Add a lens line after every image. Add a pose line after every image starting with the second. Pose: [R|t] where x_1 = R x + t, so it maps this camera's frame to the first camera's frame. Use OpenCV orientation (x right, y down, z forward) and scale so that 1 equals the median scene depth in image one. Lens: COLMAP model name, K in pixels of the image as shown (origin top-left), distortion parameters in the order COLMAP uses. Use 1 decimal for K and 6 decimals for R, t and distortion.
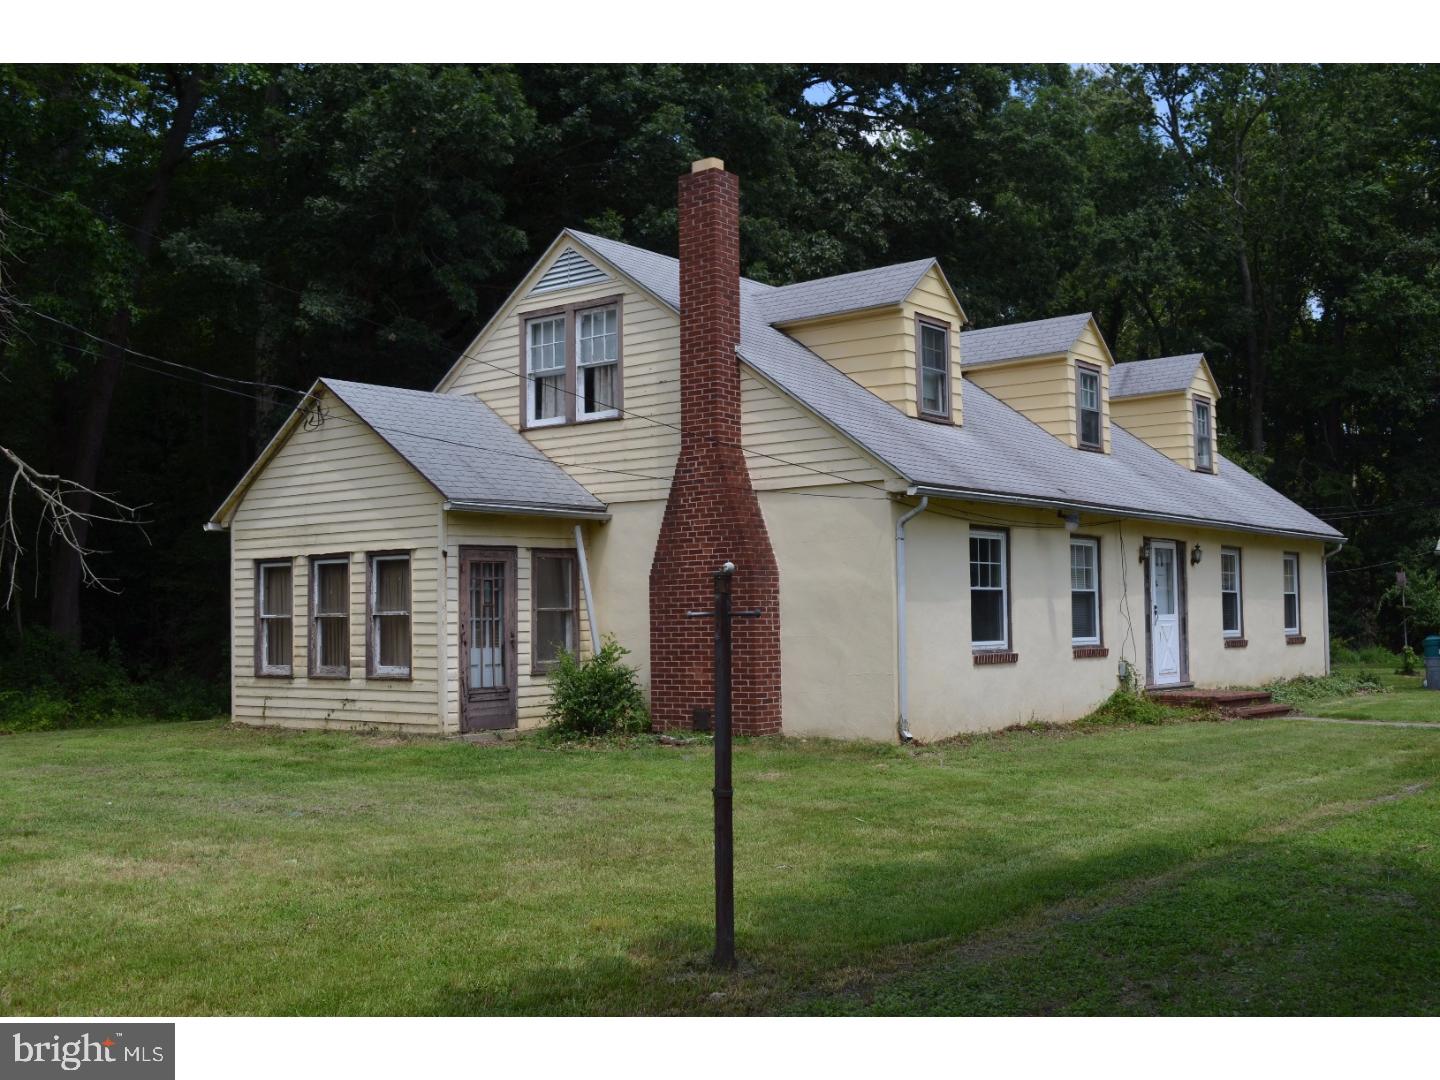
lens RADIAL K [[1513.6, 0, 719.6], [0, 1513.6, 541.6], [0, 0, 1]] dist [0.011942, 0.000000]
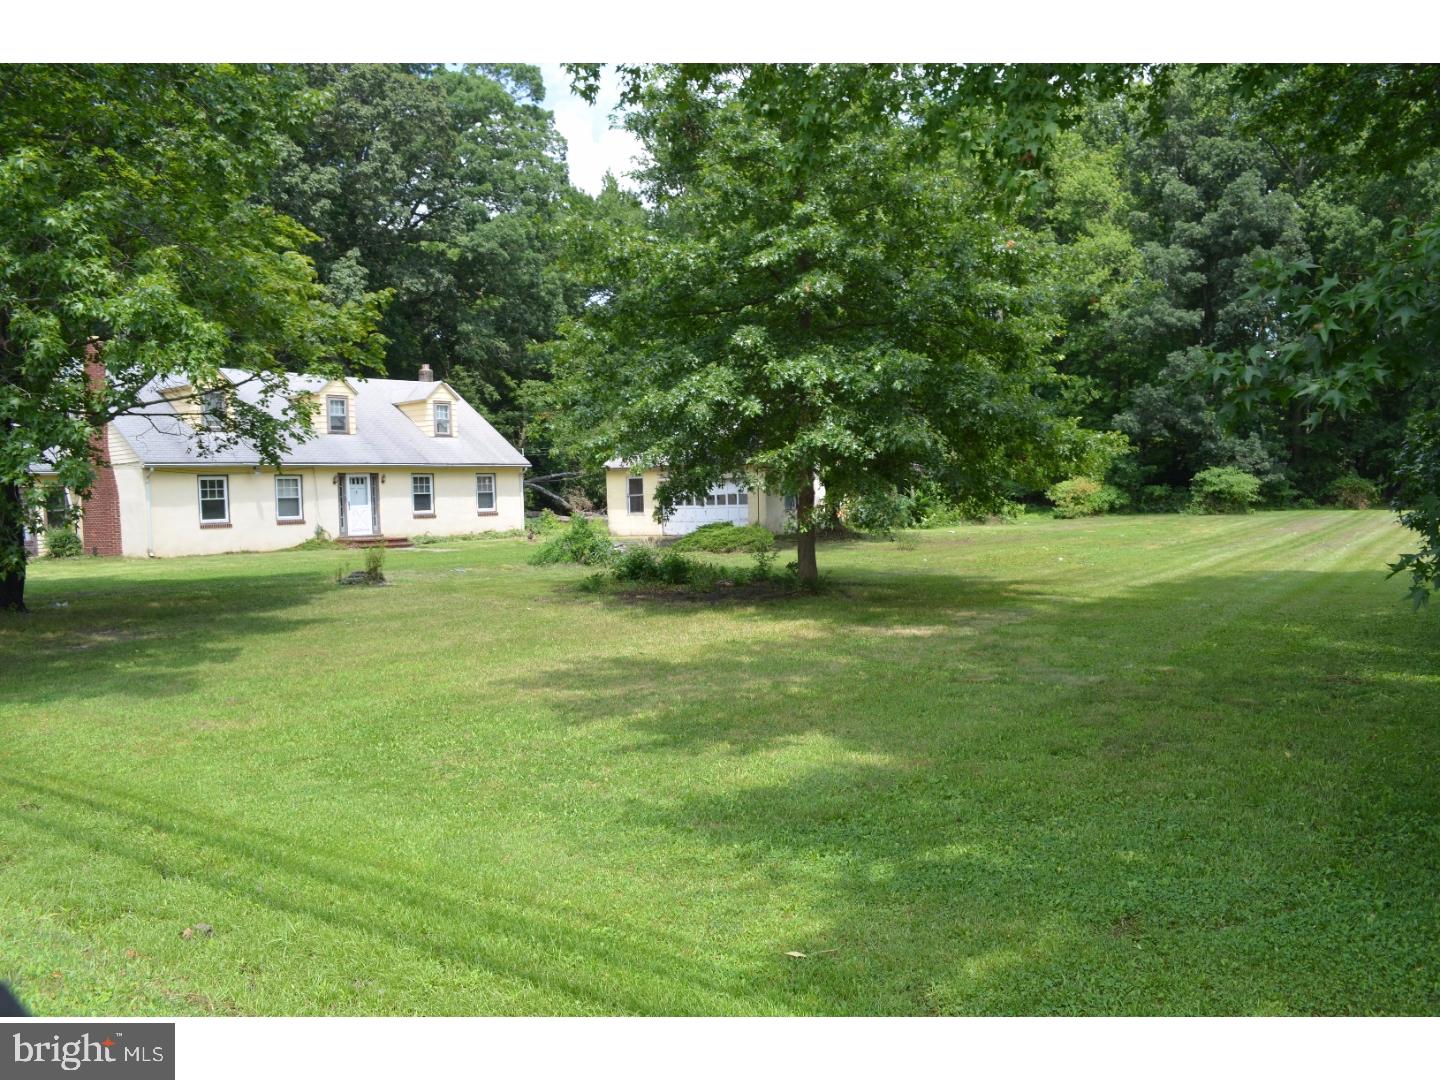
lens RADIAL K [[1137.4, 0, 721.4], [0, 1137.4, 539.1], [0, 0, 1]] dist [-0.067504, -0.005520]
pose [[0.999635, -0.014320, 0.022919, 0.884412], [0.012079, 0.995393, 0.095115, -0.064275], [-0.024176, -0.094803, 0.995202, -0.824715]]
